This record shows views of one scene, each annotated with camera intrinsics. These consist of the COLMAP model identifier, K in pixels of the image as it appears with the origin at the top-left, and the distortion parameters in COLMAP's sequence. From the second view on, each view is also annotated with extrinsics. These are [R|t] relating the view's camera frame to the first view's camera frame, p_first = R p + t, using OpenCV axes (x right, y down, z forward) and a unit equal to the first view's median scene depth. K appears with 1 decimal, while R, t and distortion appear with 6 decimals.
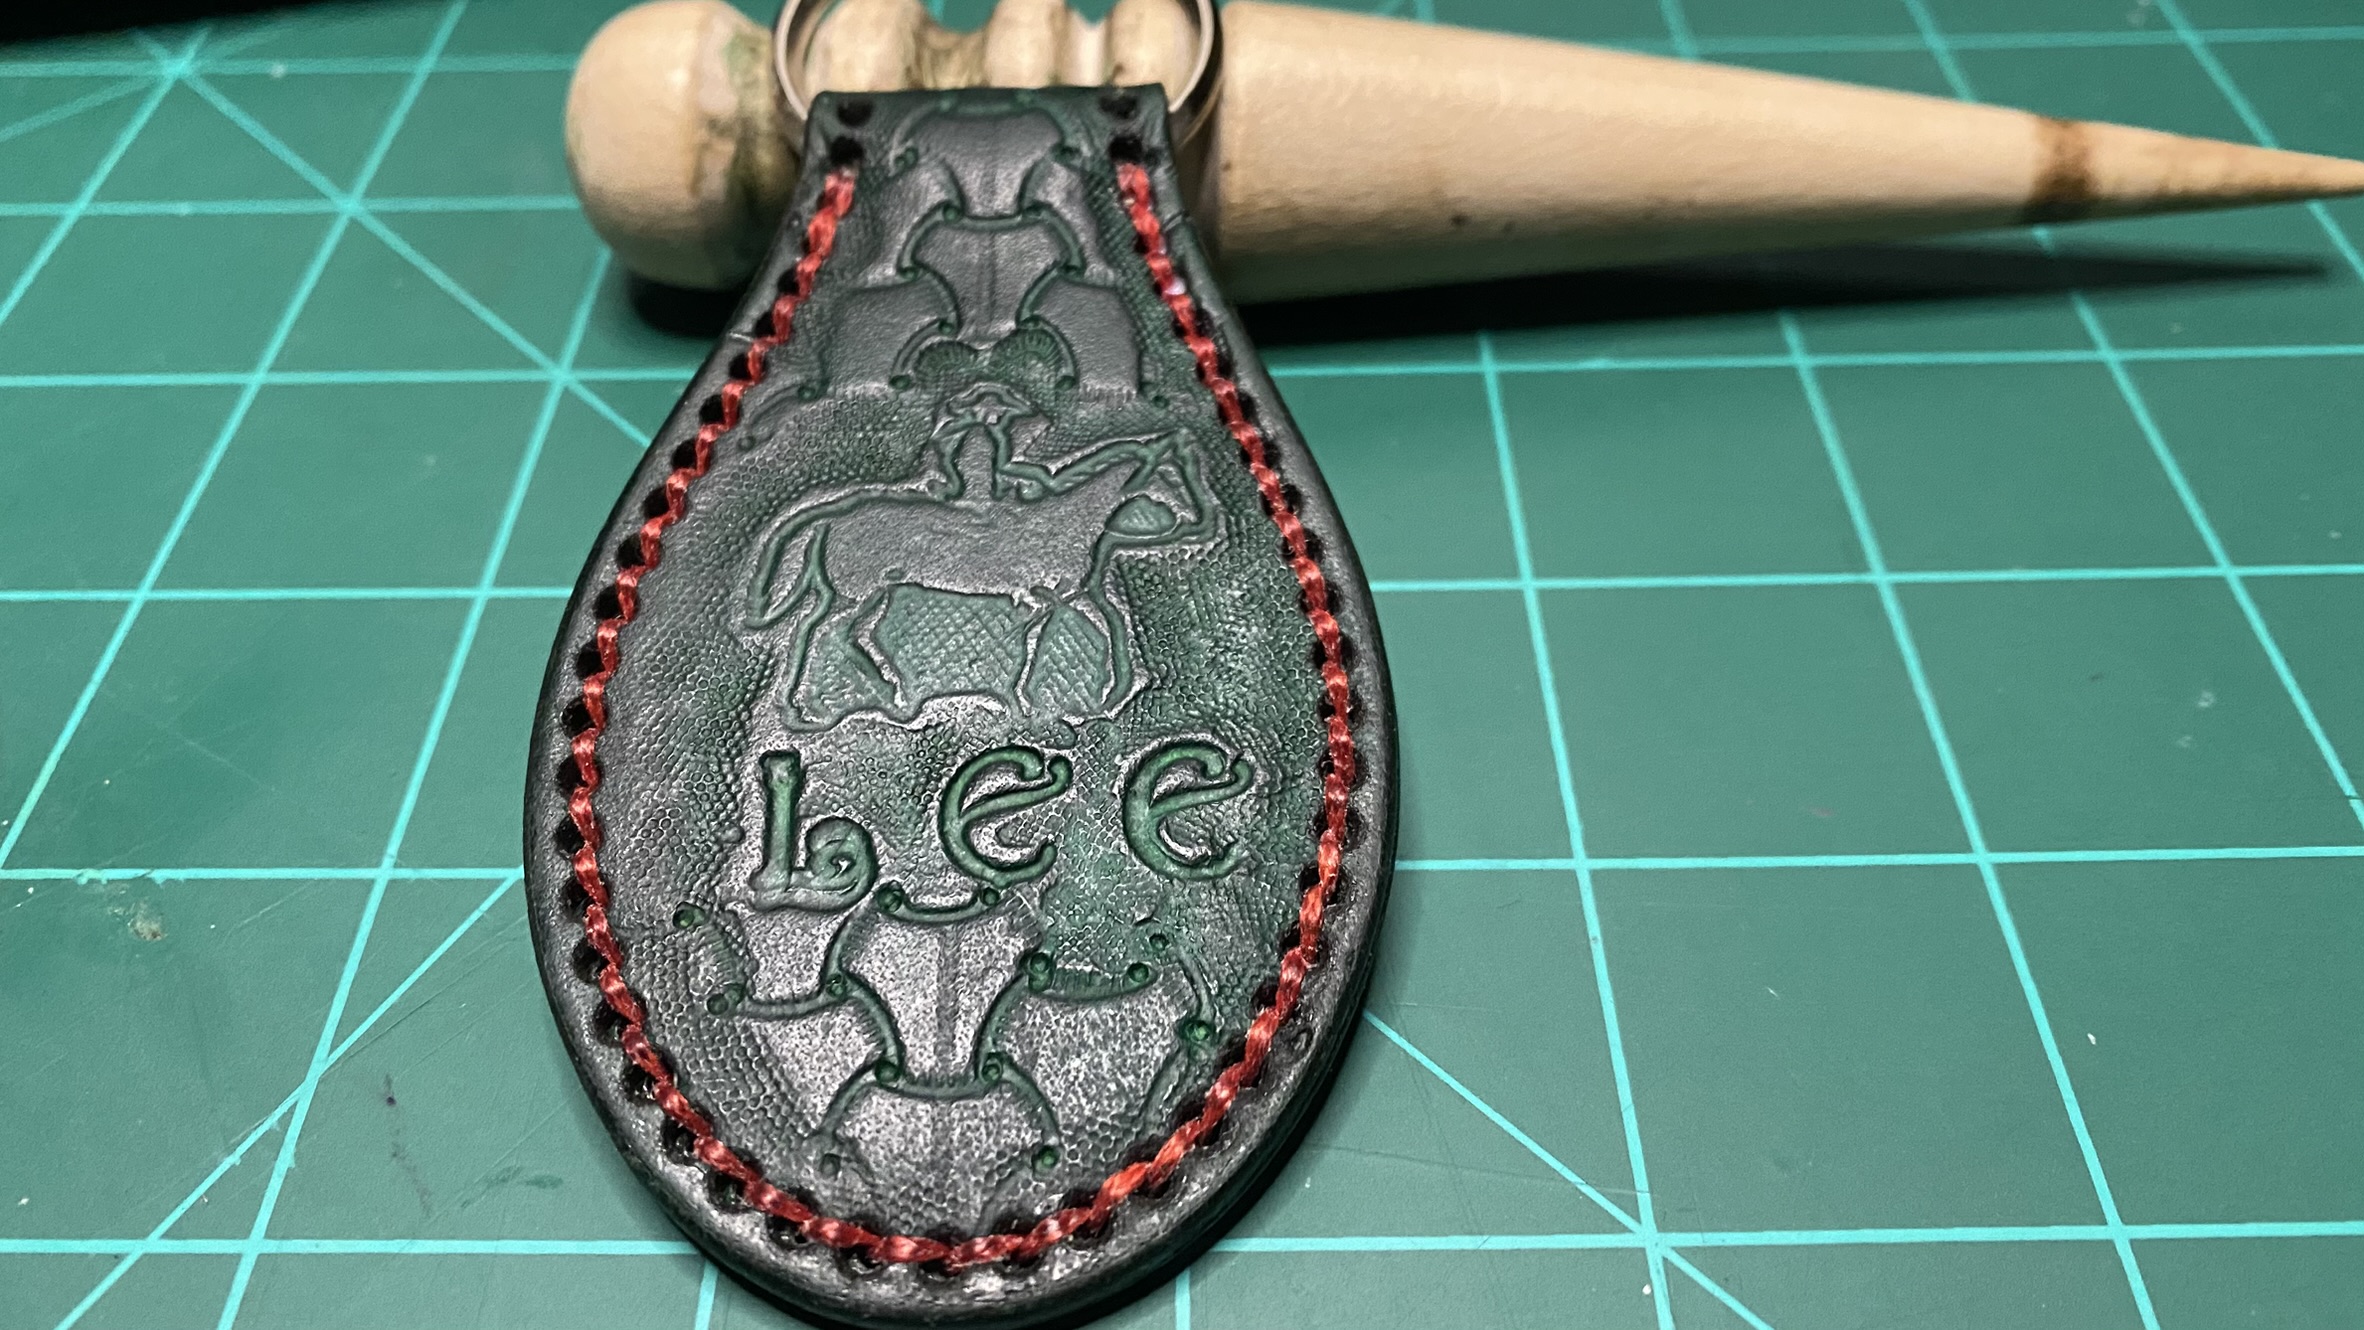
lens RADIAL K [[1905.8, 0, 1182.0], [0, 1905.8, 665.0], [0, 0, 1]] dist [0.005284, -0.006799]
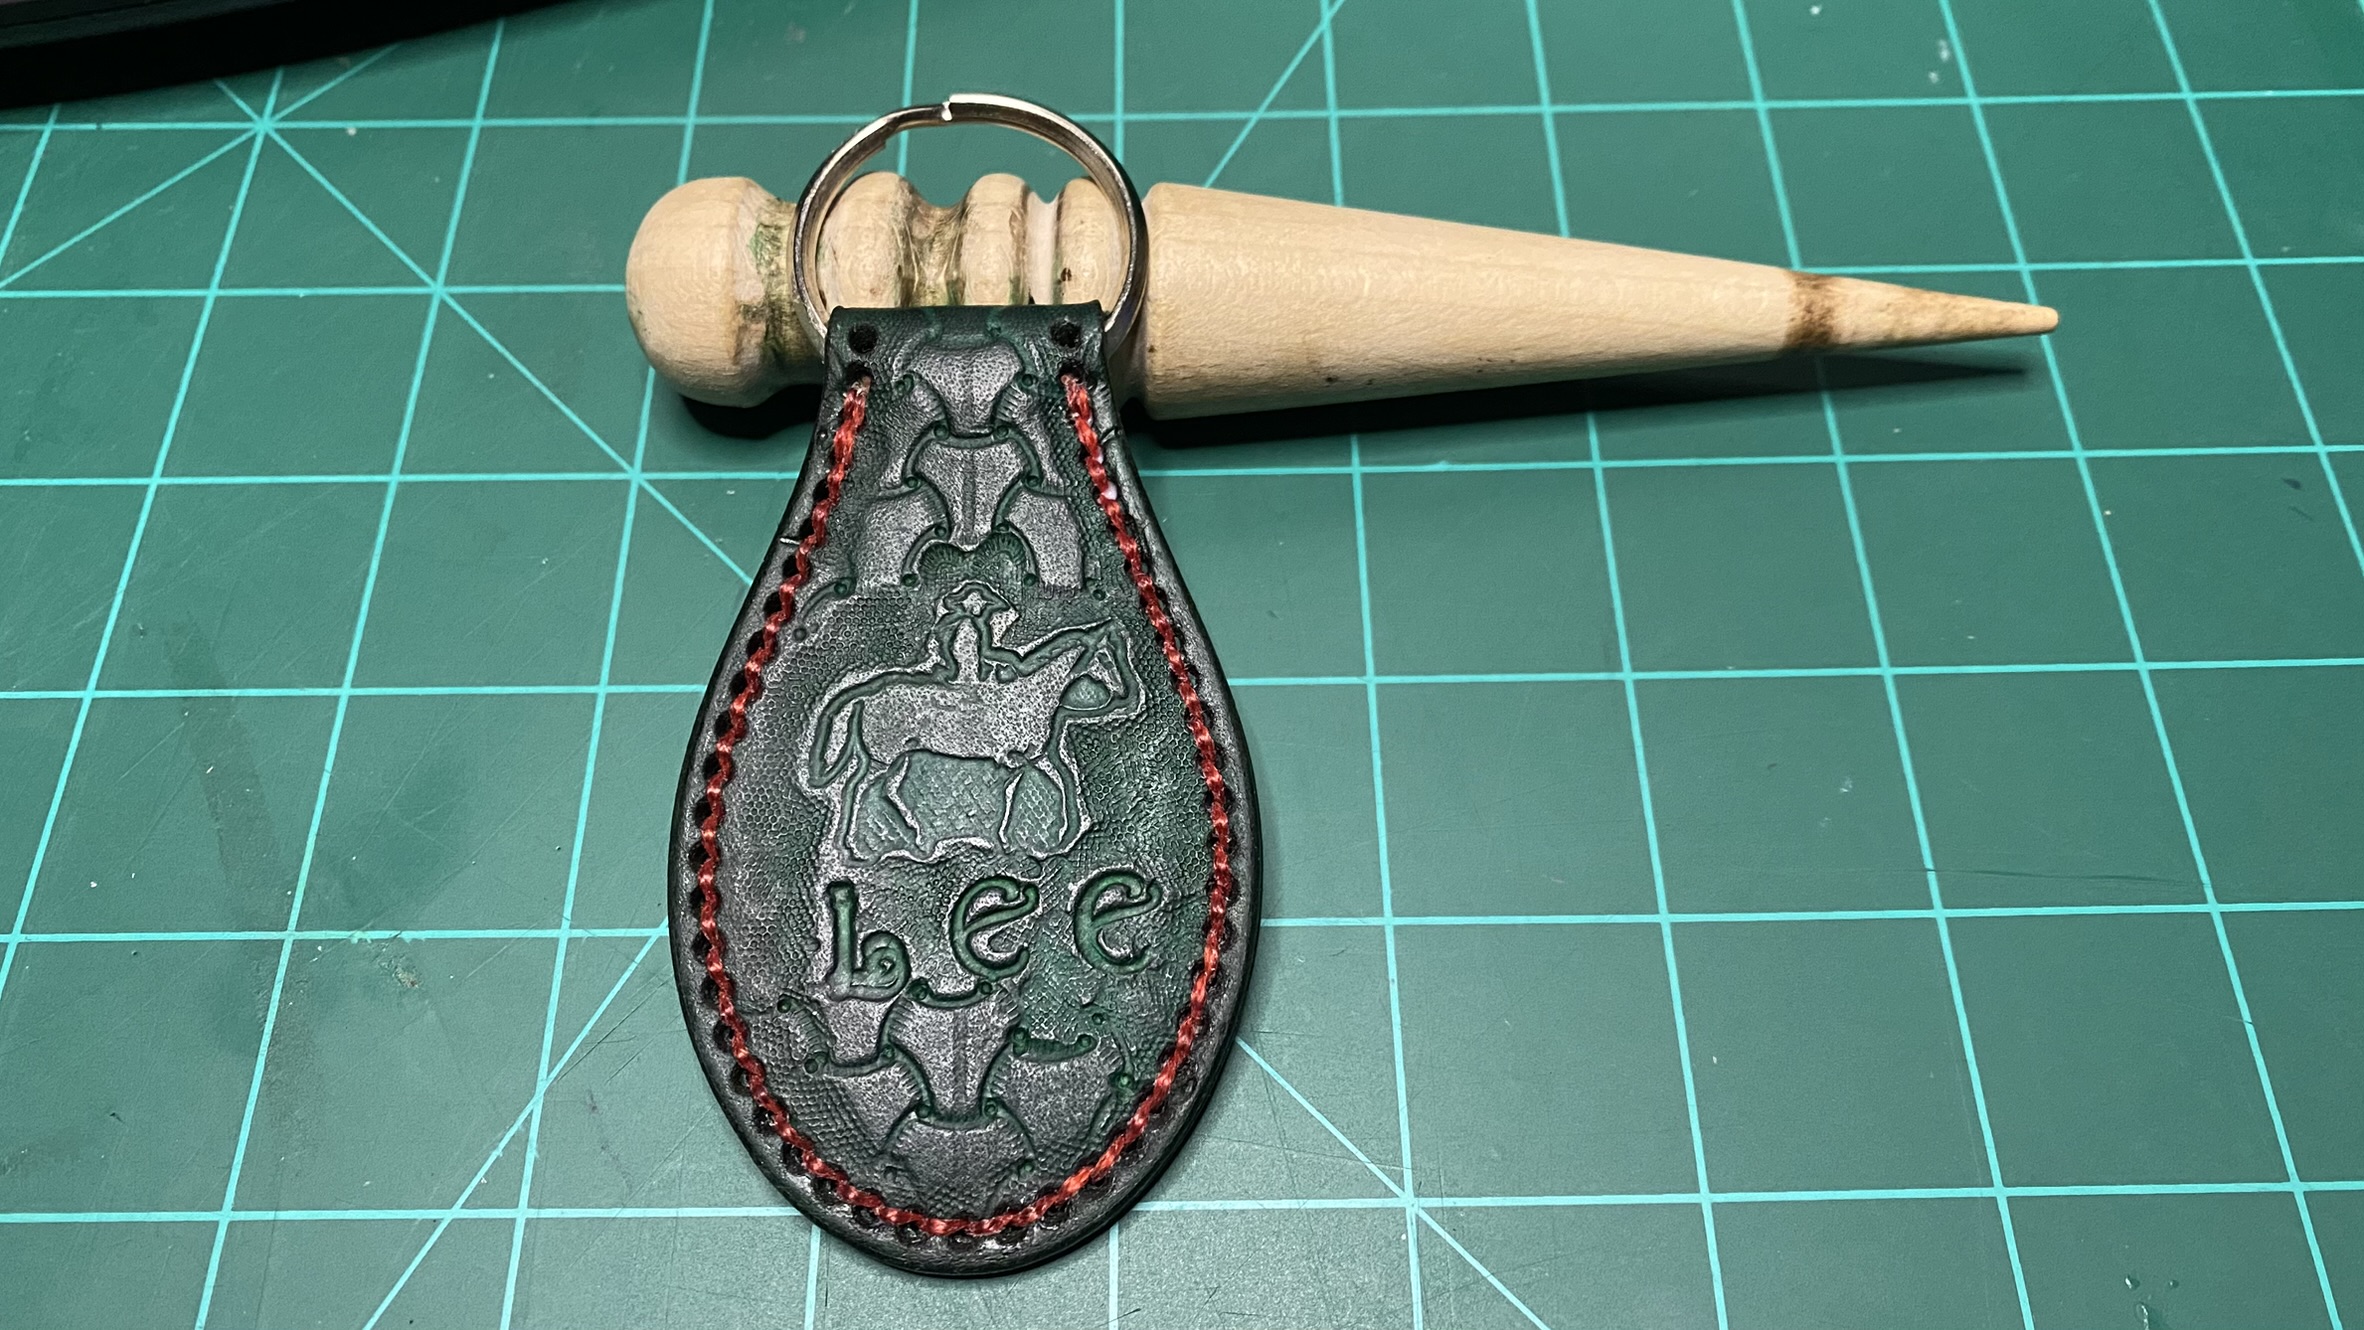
lens RADIAL K [[1905.8, 0, 1182.0], [0, 1905.8, 665.0], [0, 0, 1]] dist [0.005284, -0.006799]
pose [[0.999818, -0.002268, 0.018948, 0.025519], [-0.002263, 0.971810, 0.235754, -0.462847], [-0.018948, -0.235754, 0.971628, -0.393673]]
